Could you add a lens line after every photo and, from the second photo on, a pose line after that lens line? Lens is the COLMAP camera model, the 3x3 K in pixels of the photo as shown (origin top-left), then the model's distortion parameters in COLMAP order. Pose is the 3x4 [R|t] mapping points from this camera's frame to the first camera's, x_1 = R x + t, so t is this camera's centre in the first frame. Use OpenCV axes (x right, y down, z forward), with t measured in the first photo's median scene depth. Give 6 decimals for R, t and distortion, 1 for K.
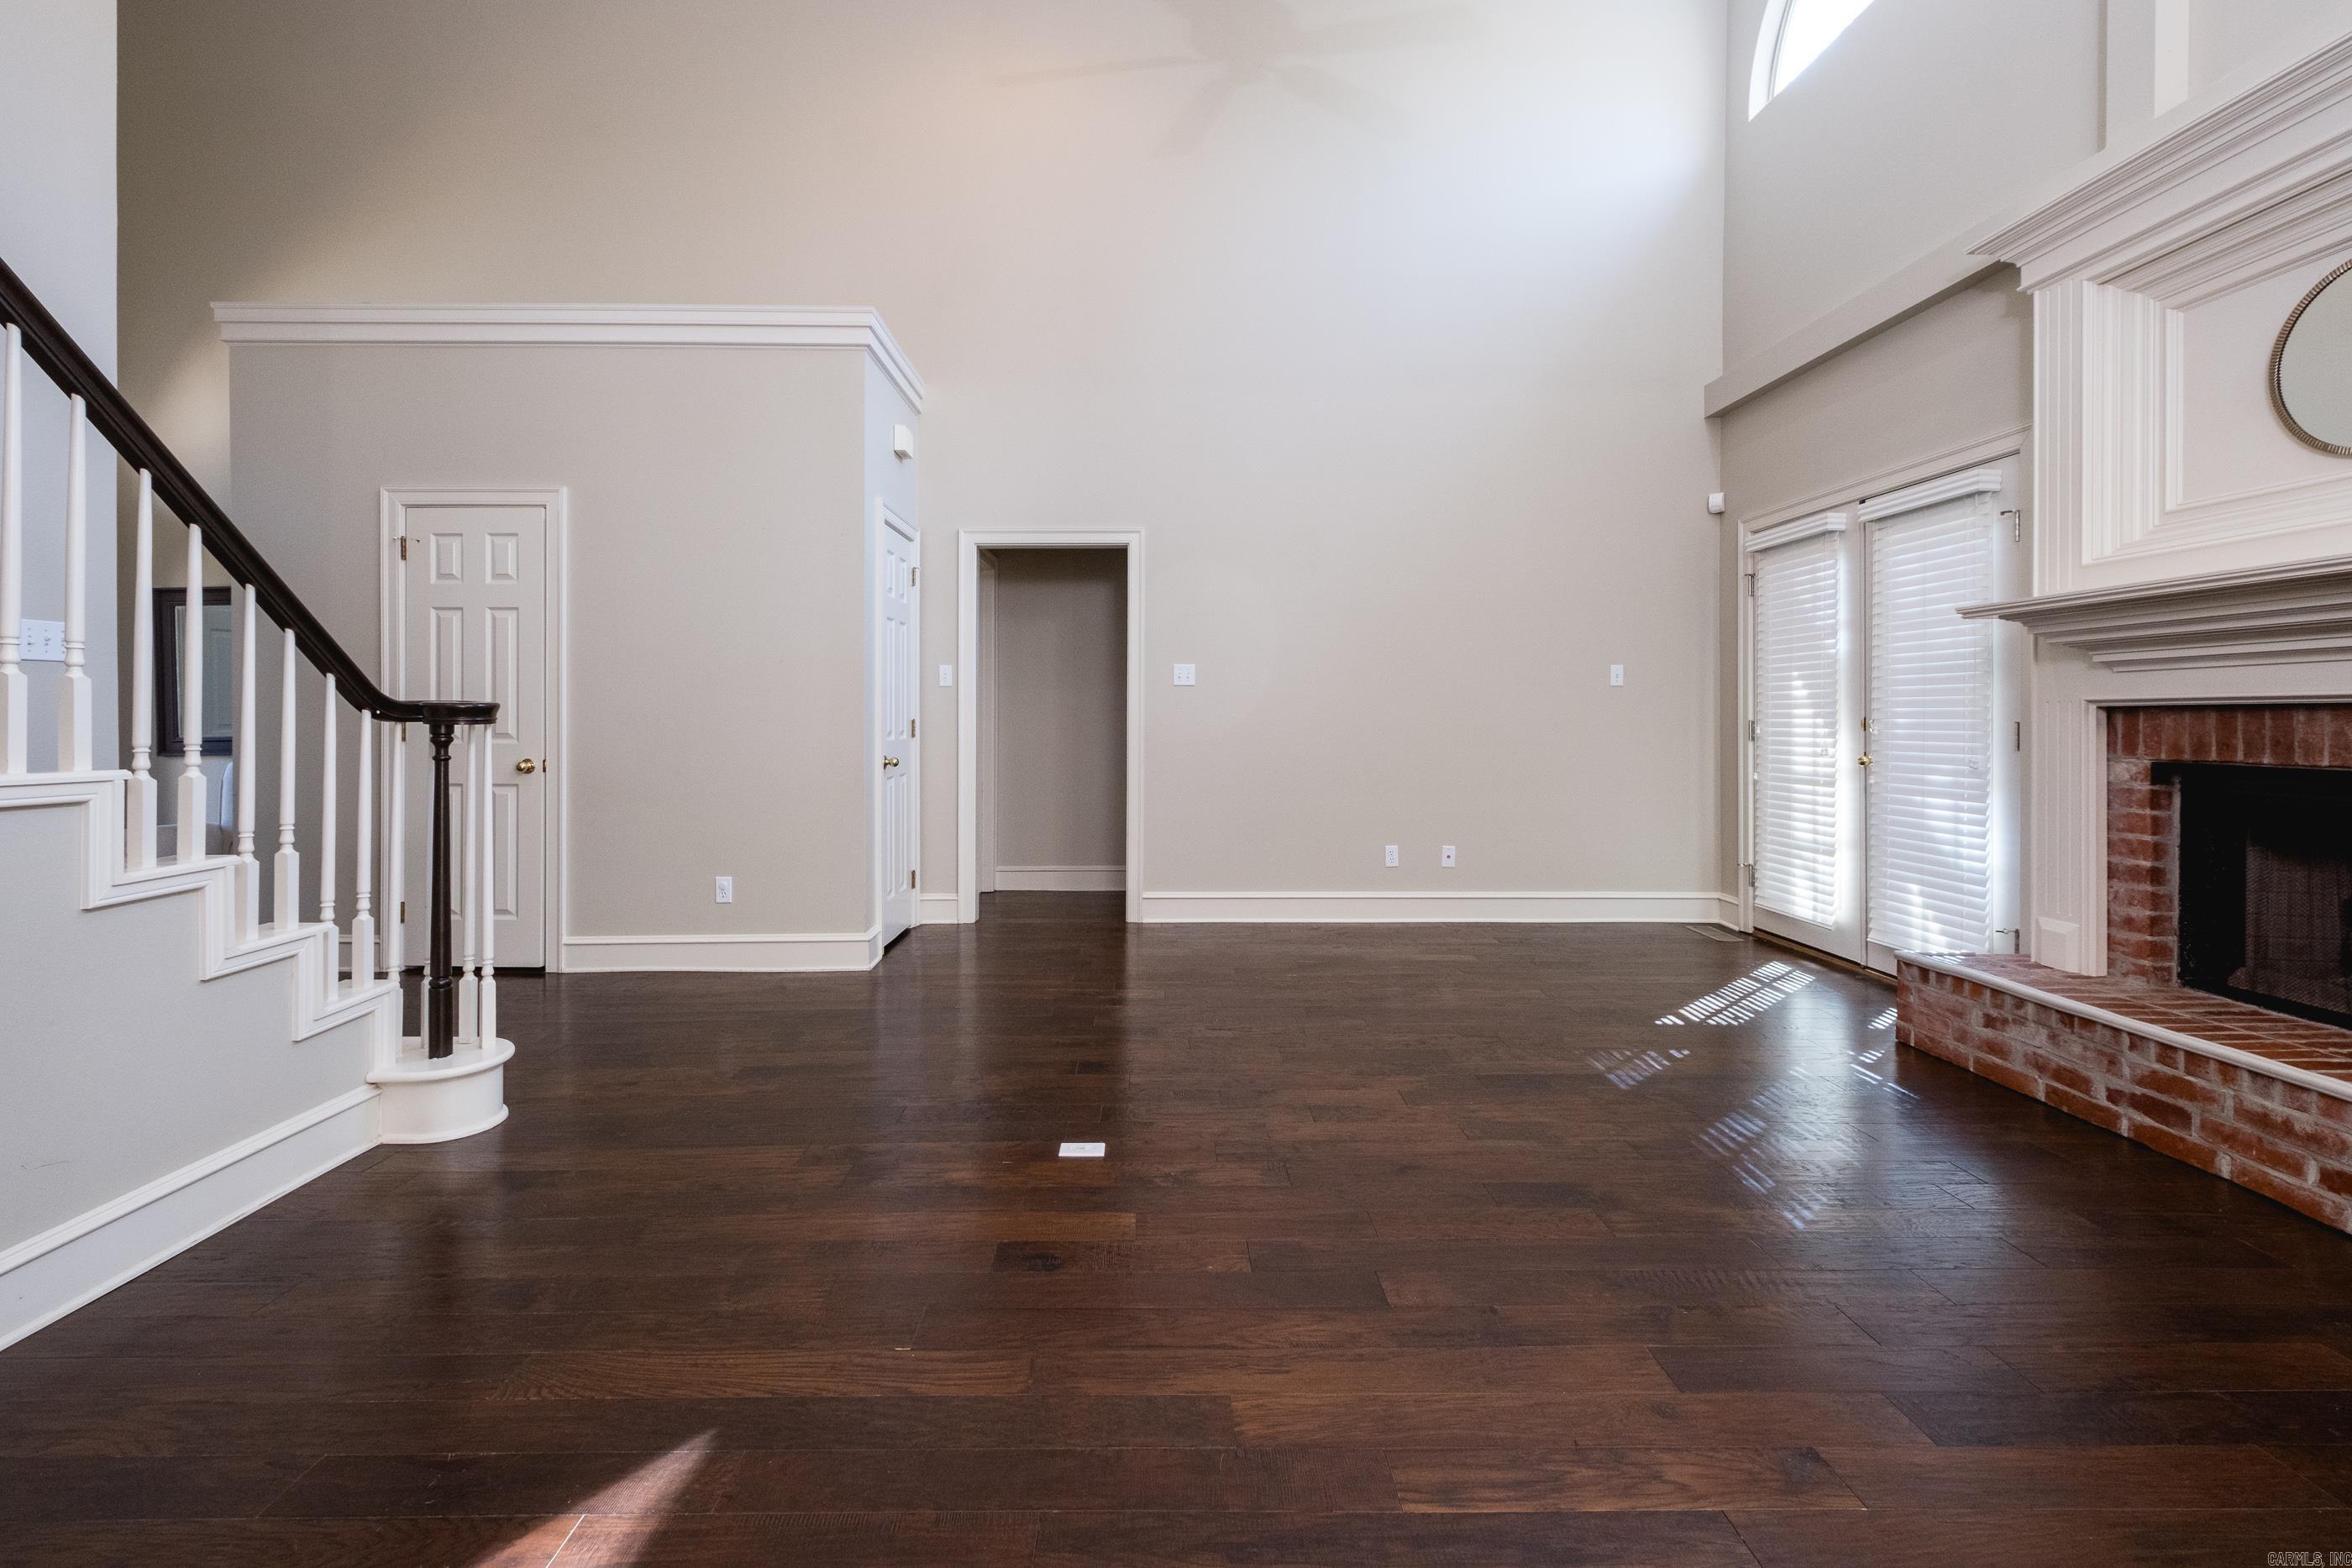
lens RADIAL K [[1035.2, 0, 1128.6], [0, 1035.2, 726.4], [0, 0, 1]] dist [0.006956, -0.001918]
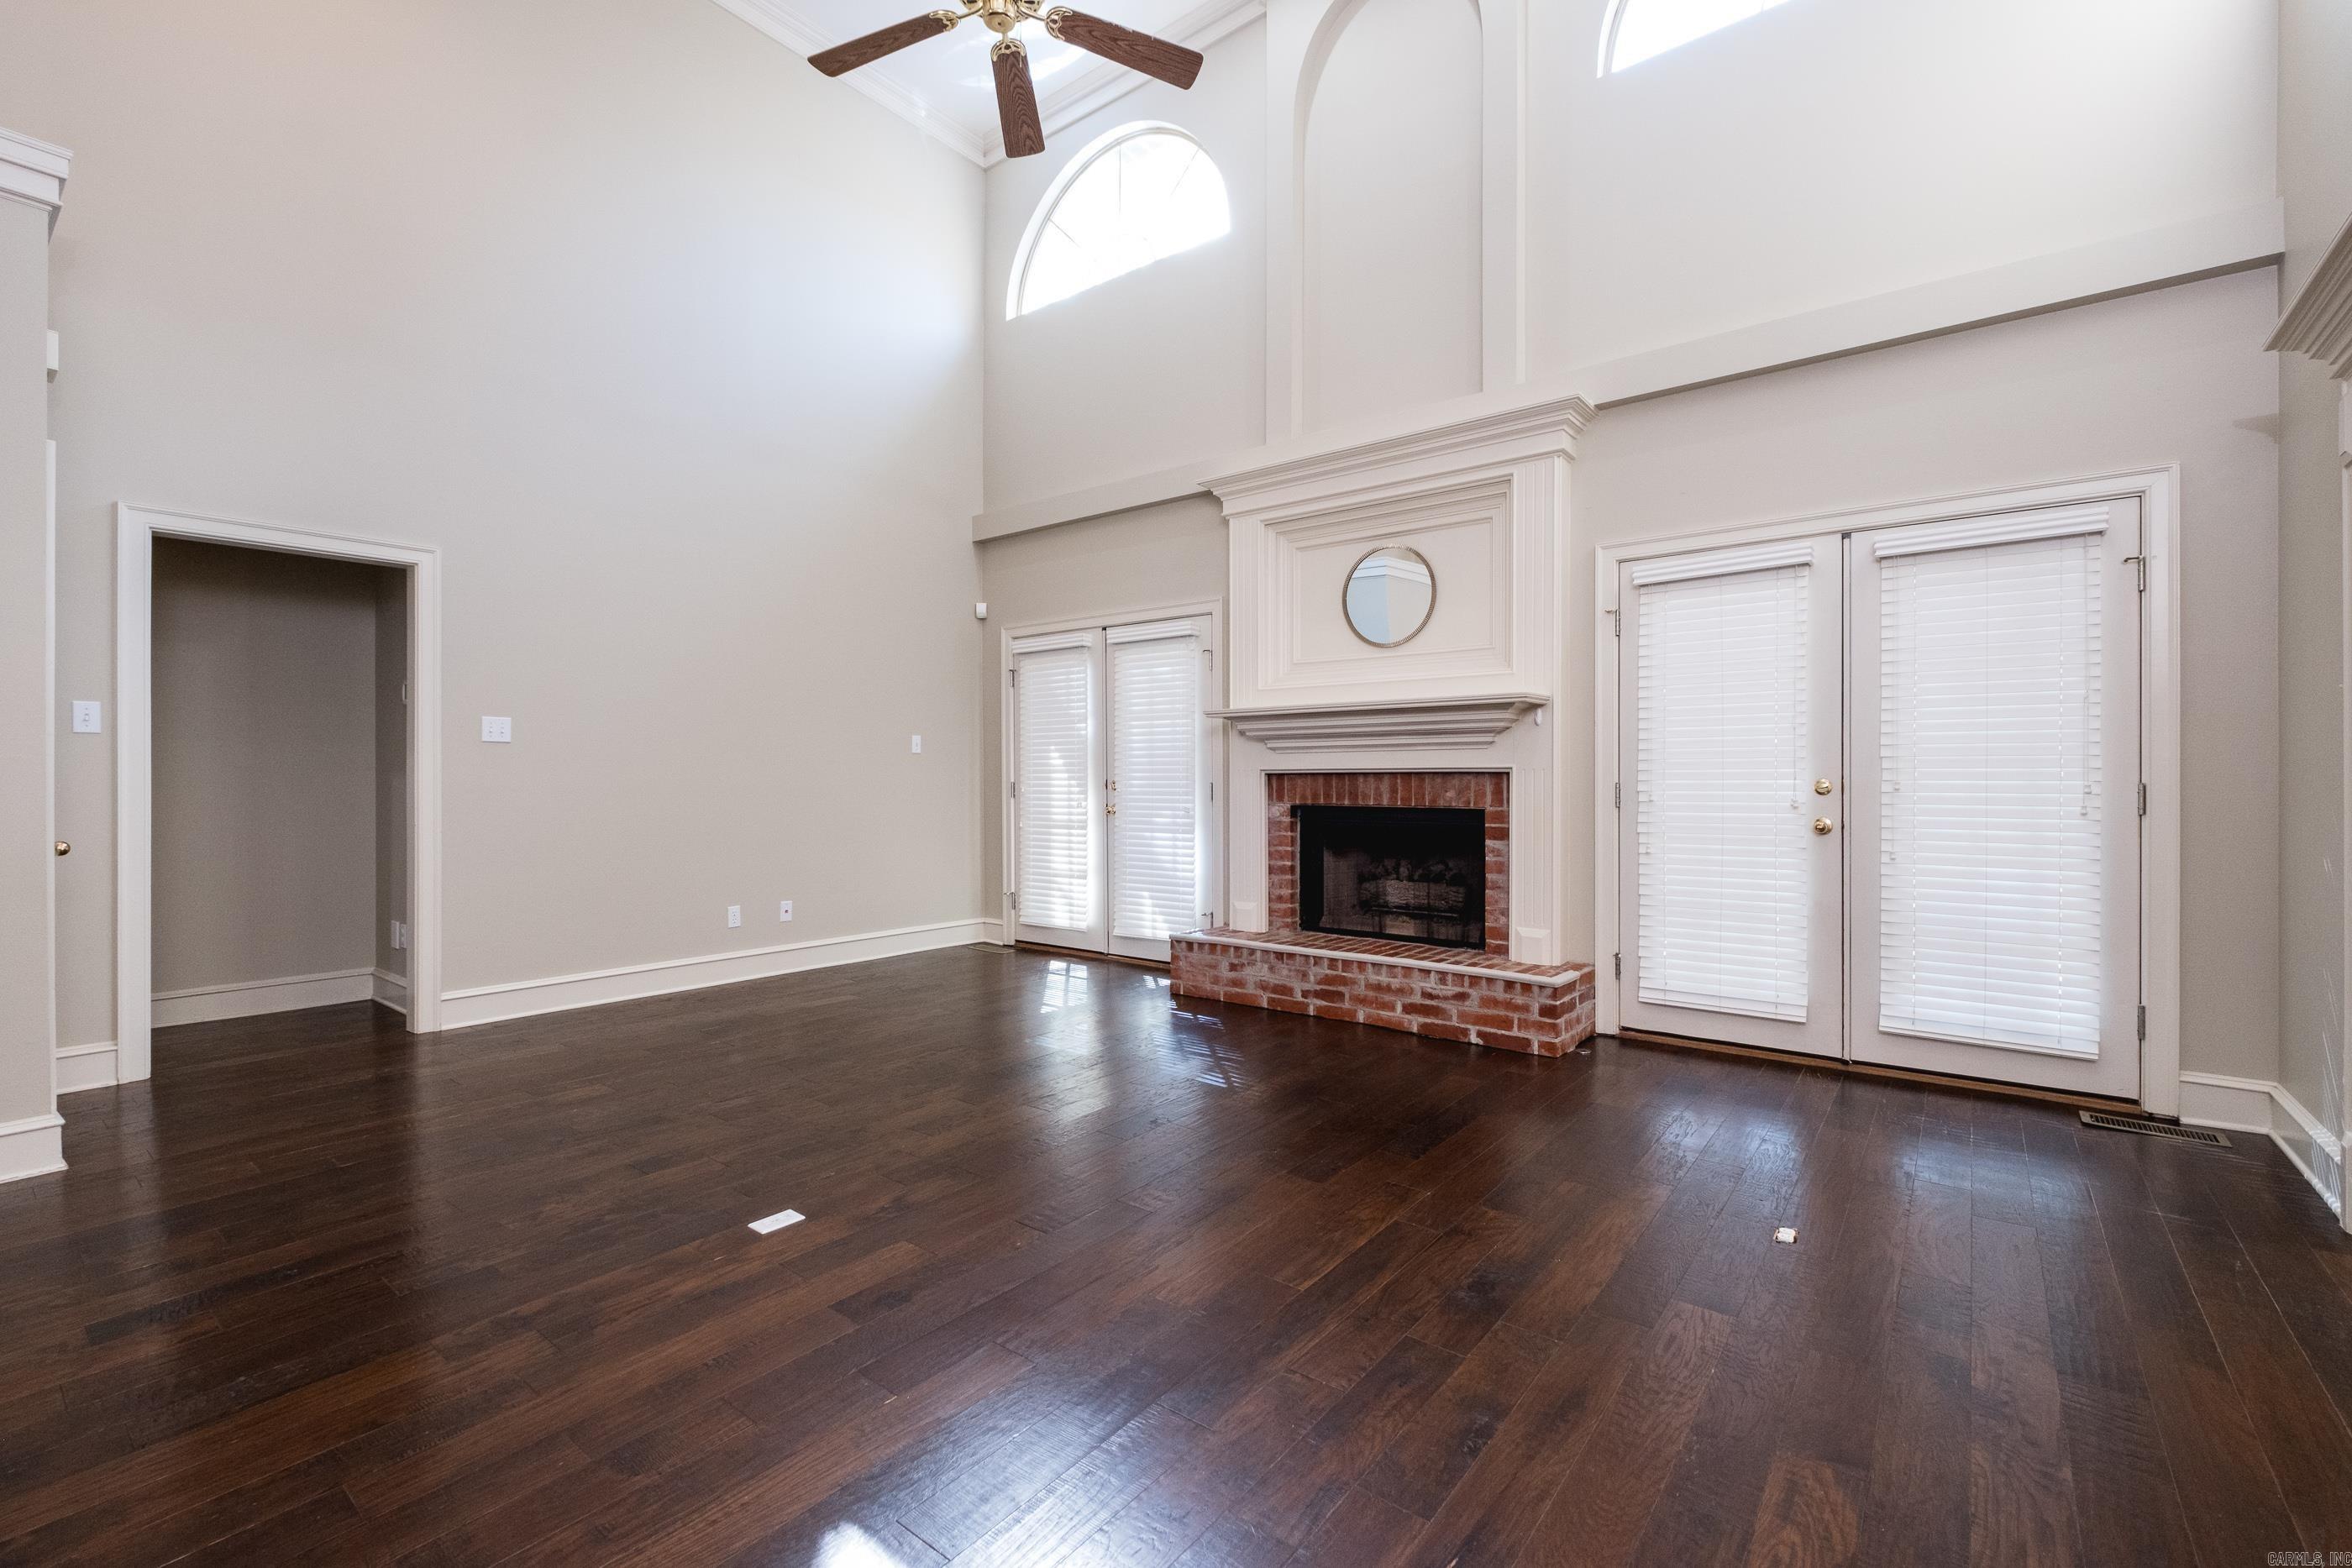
lens RADIAL K [[1035.2, 0, 1134.0], [0, 1035.2, 788.8], [0, 0, 1]] dist [0.006956, -0.001918]
pose [[0.627789, -0.007133, 0.778351, -0.503432], [0.007200, 0.999968, 0.003357, -0.001177], [-0.778350, 0.003497, 0.627821, 0.100931]]
